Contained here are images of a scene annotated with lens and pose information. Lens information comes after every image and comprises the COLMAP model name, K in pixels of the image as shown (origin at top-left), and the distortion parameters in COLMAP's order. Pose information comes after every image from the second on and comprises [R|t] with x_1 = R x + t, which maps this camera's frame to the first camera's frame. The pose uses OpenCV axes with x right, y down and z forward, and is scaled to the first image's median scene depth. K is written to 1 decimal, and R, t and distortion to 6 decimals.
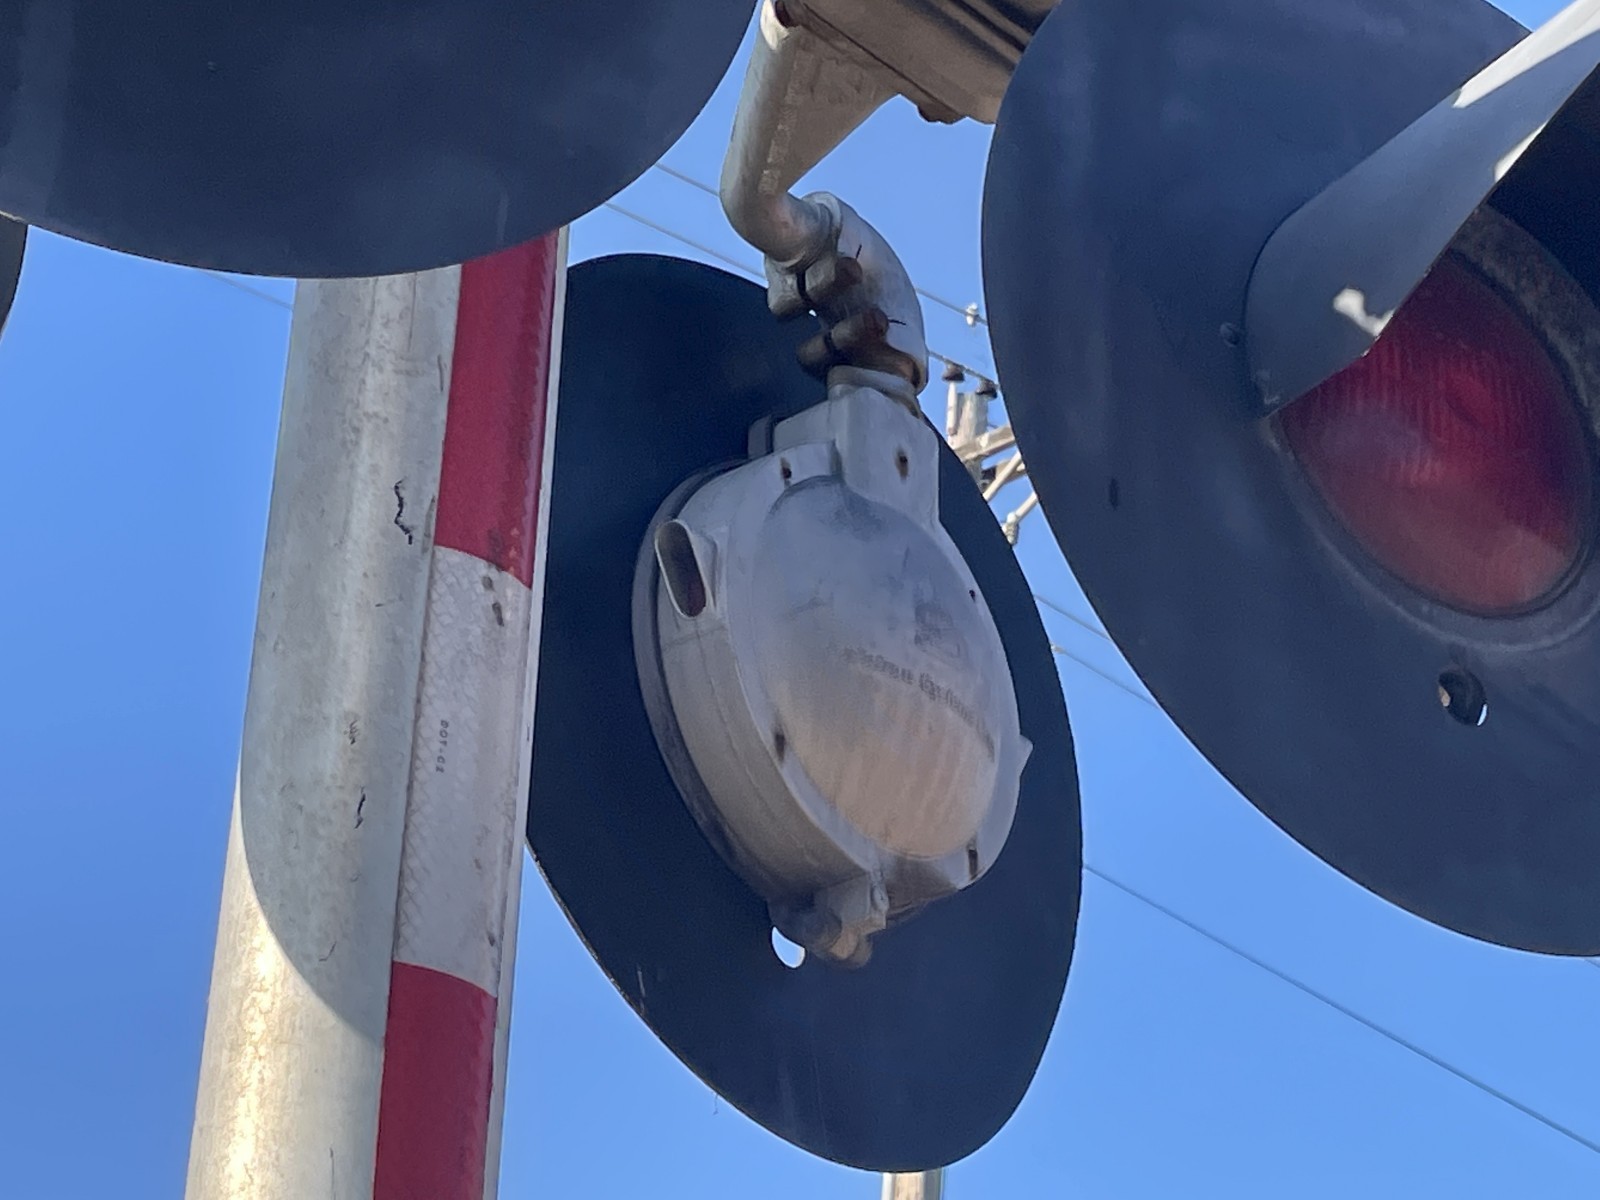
lens RADIAL K [[3622.3, 0, 800.0], [0, 3622.3, 600.0], [0, 0, 1]] dist [0.271908, -0.294629]
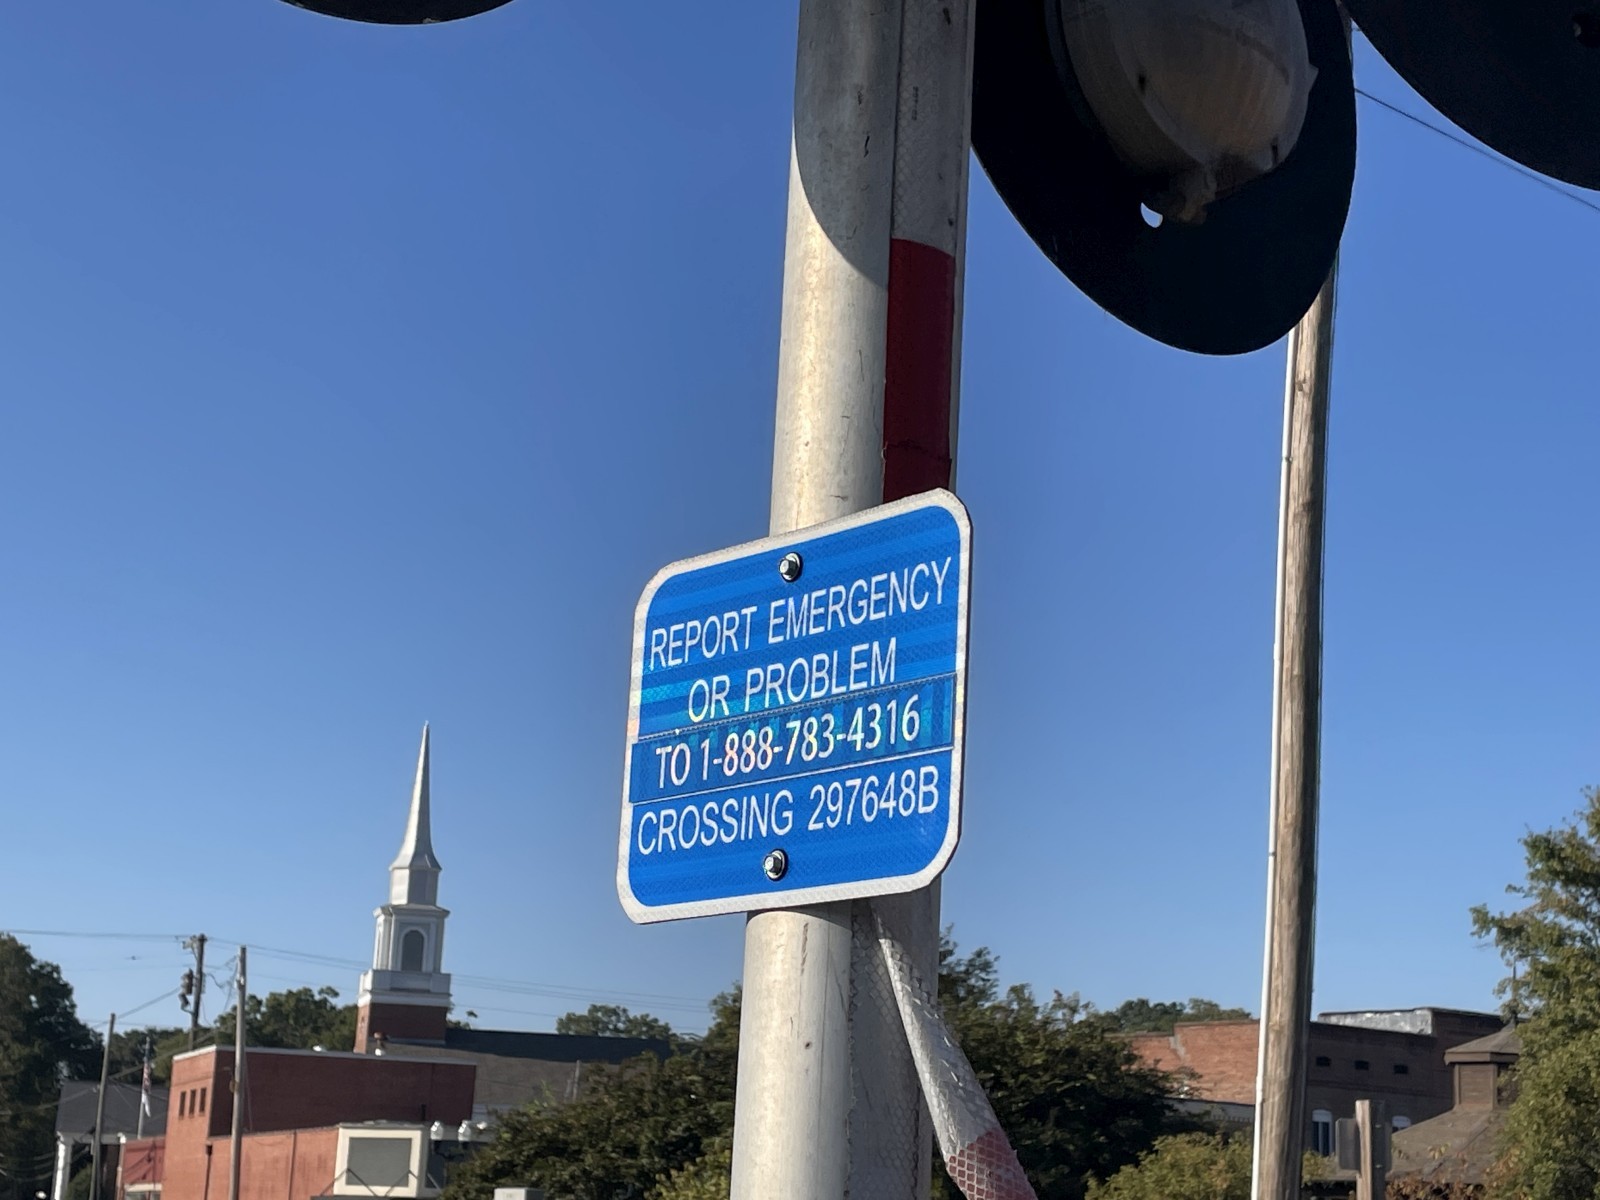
lens RADIAL K [[2637.6, 0, 830.2], [0, 2637.6, 601.4], [0, 0, 1]] dist [0.102044, -0.077810]
pose [[0.988282, -0.017289, -0.151656, 0.034035], [0.053375, 0.969983, 0.237242, -0.022830], [0.143002, -0.242557, 0.959540, -0.165725]]
